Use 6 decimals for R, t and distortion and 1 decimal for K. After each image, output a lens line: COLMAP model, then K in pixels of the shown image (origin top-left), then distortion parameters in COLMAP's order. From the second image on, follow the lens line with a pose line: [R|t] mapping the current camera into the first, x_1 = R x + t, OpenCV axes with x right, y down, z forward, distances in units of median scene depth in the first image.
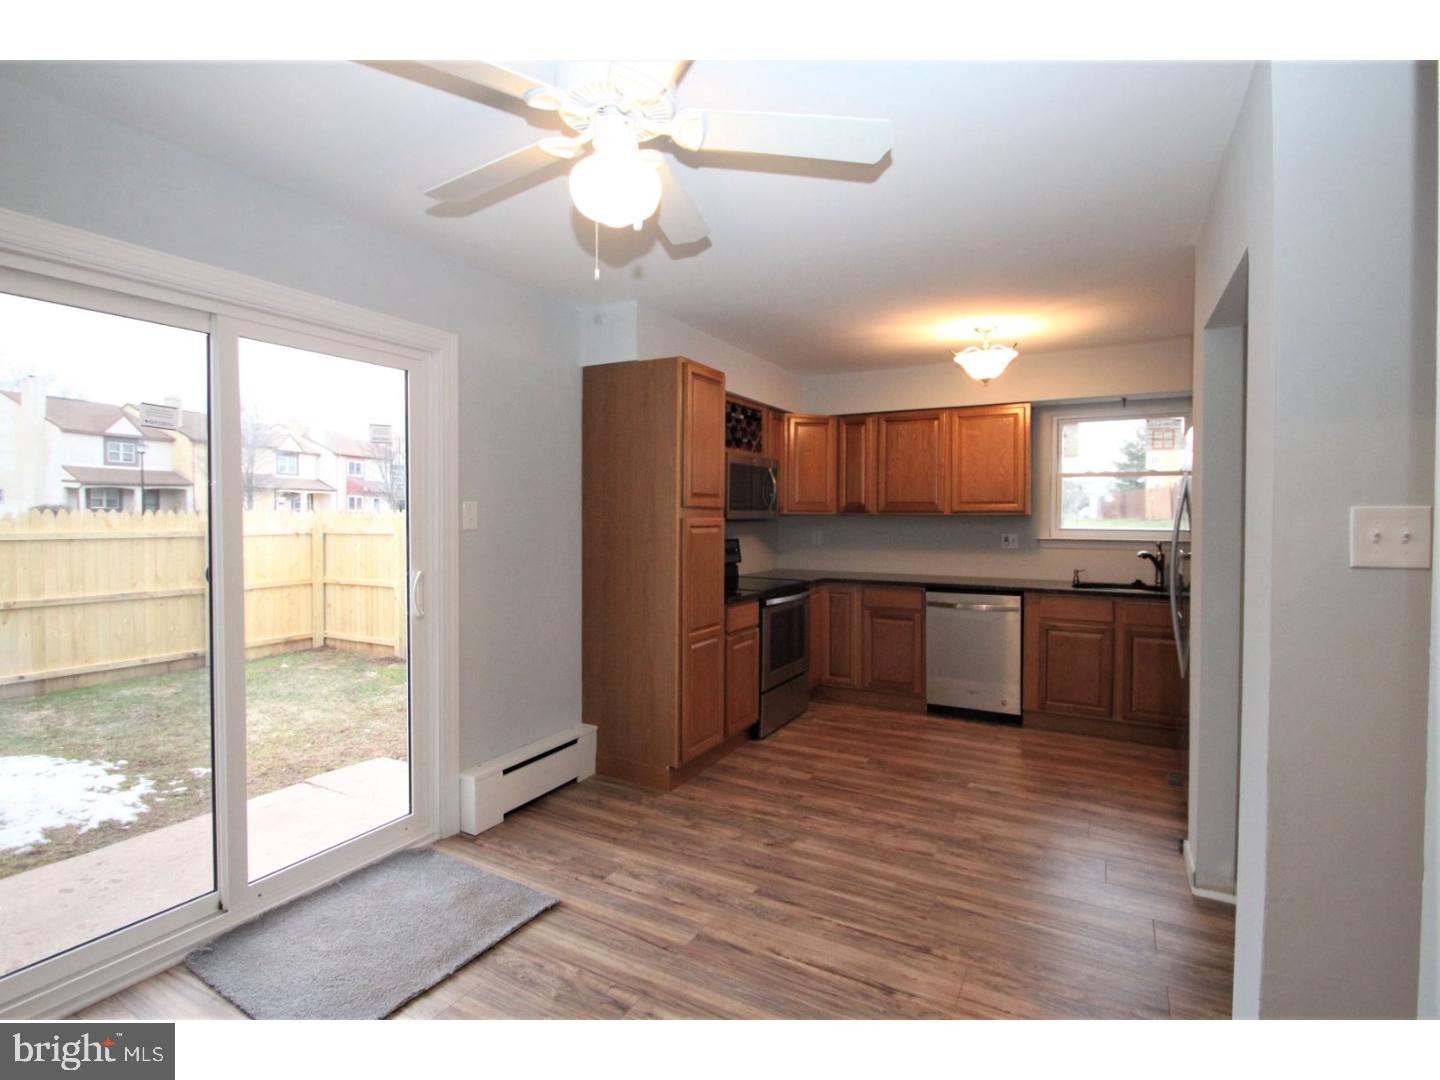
lens RADIAL K [[711.6, 0, 711.8], [0, 711.6, 524.0], [0, 0, 1]] dist [-0.002504, -0.000969]
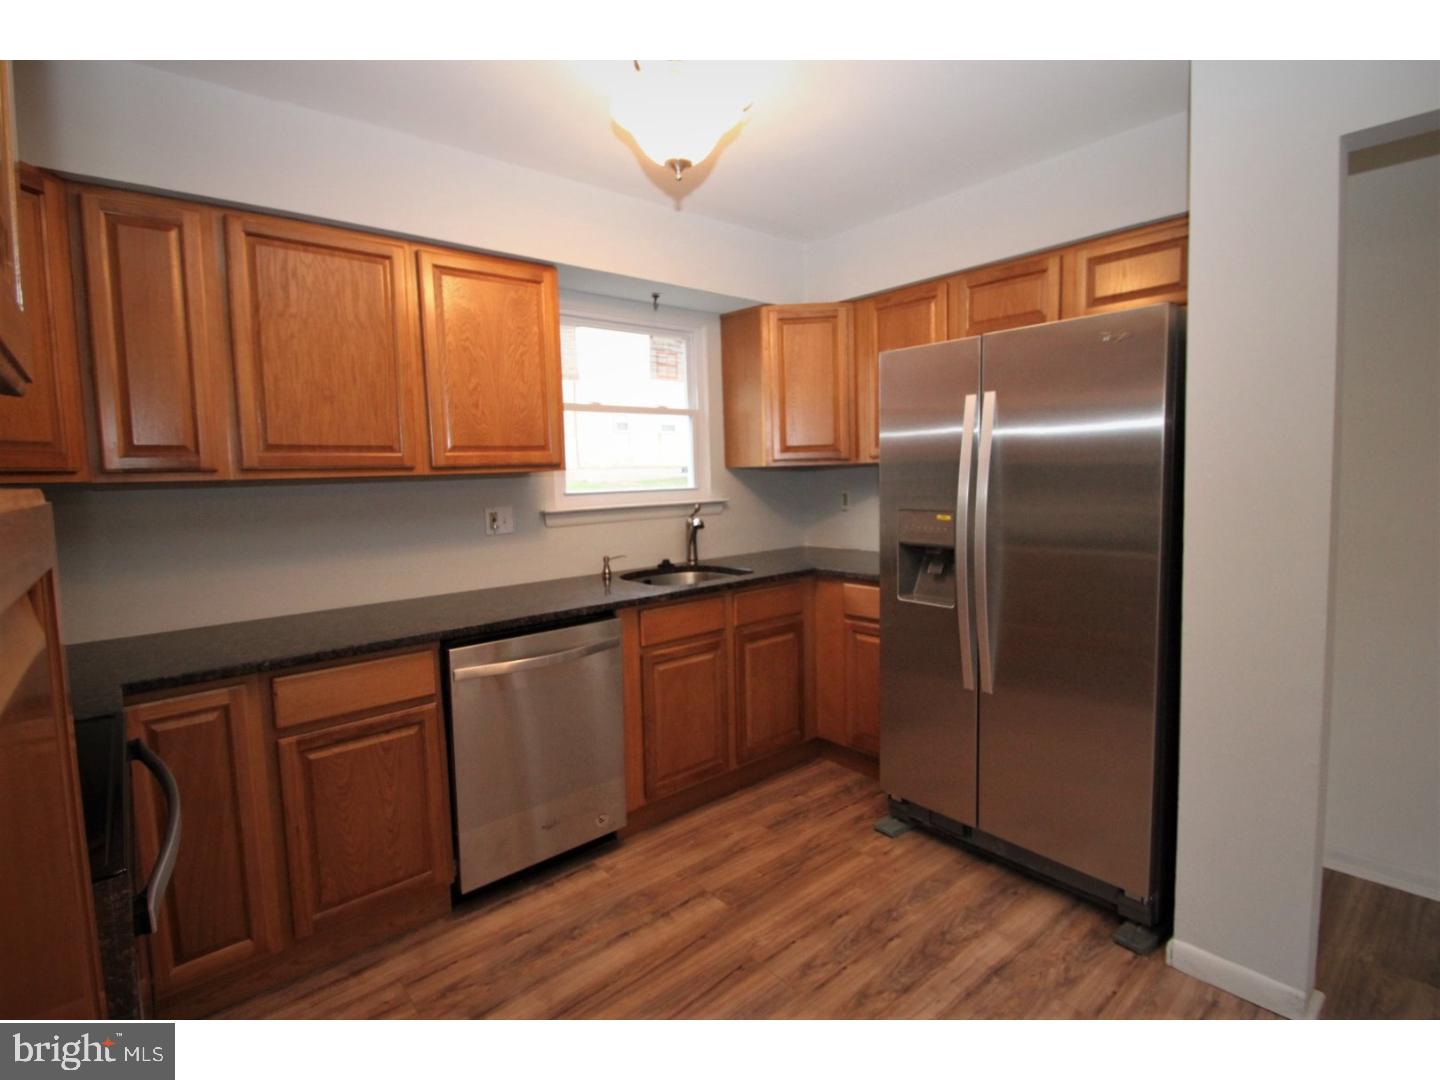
lens RADIAL K [[699.4, 0, 712.6], [0, 699.4, 527.6], [0, 0, 1]] dist [0.020594, -0.027512]
pose [[0.339882, -0.087710, 0.936369, -0.038840], [0.043198, 0.996047, 0.077620, -0.006109], [-0.939476, 0.014067, 0.342327, 0.694363]]
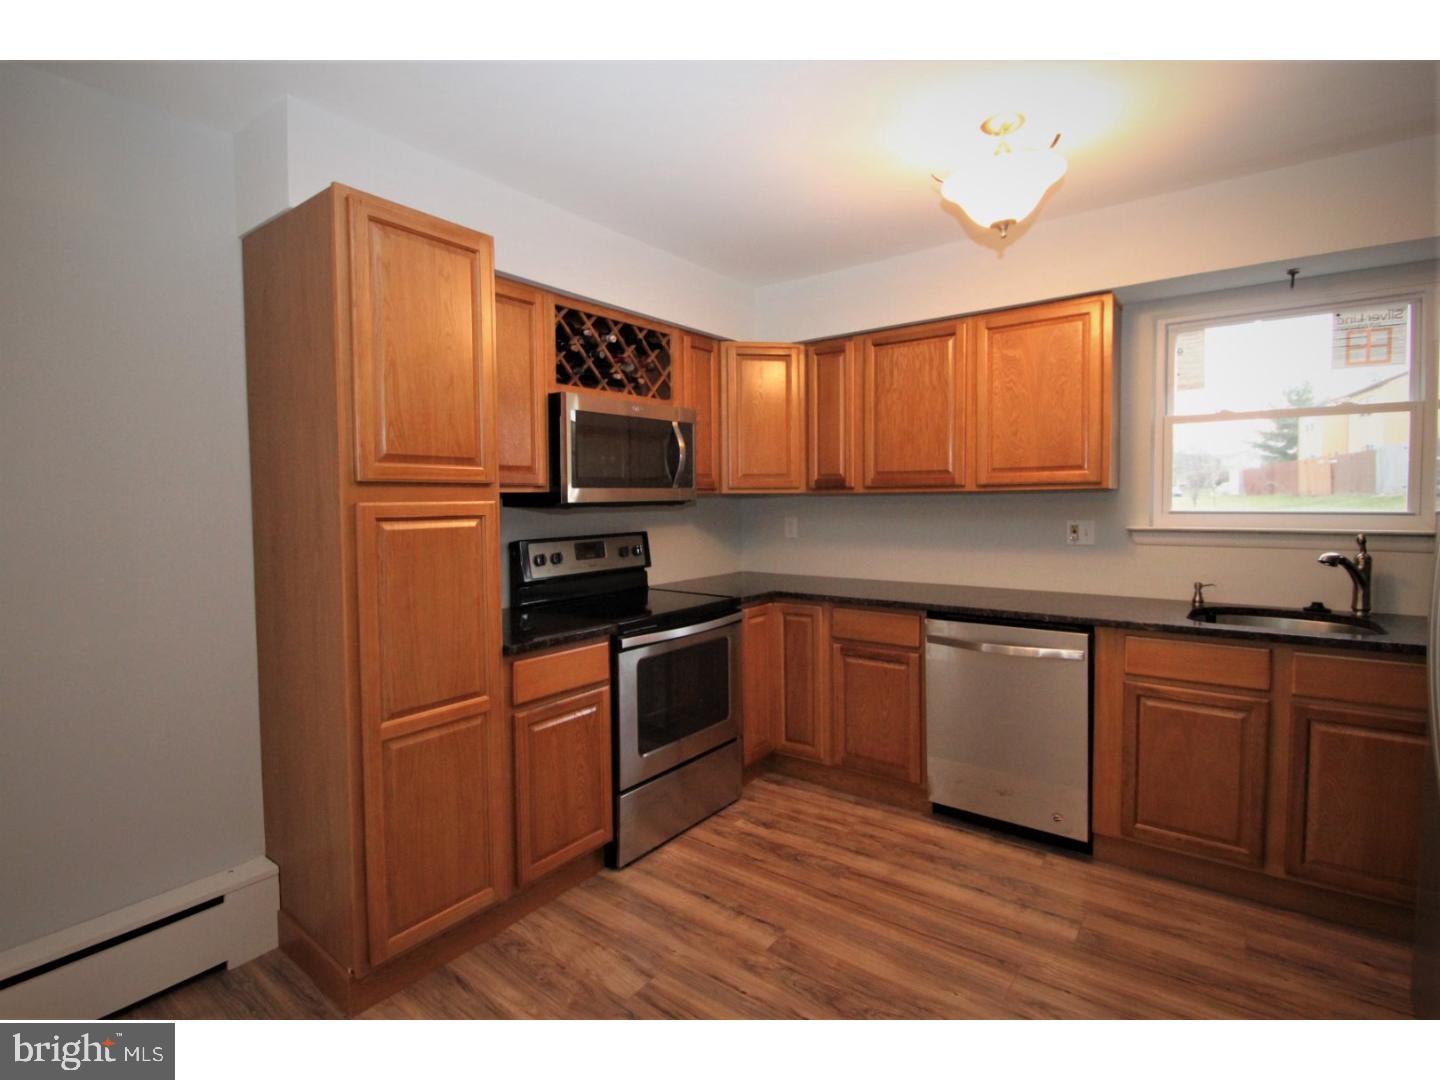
lens RADIAL K [[699.4, 0, 712.6], [0, 699.4, 527.6], [0, 0, 1]] dist [0.020594, -0.027512]
pose [[0.989192, -0.008043, -0.146407, 0.208454], [0.012360, 0.999515, 0.028599, -0.001368], [0.146106, -0.030100, 0.988811, 0.384872]]
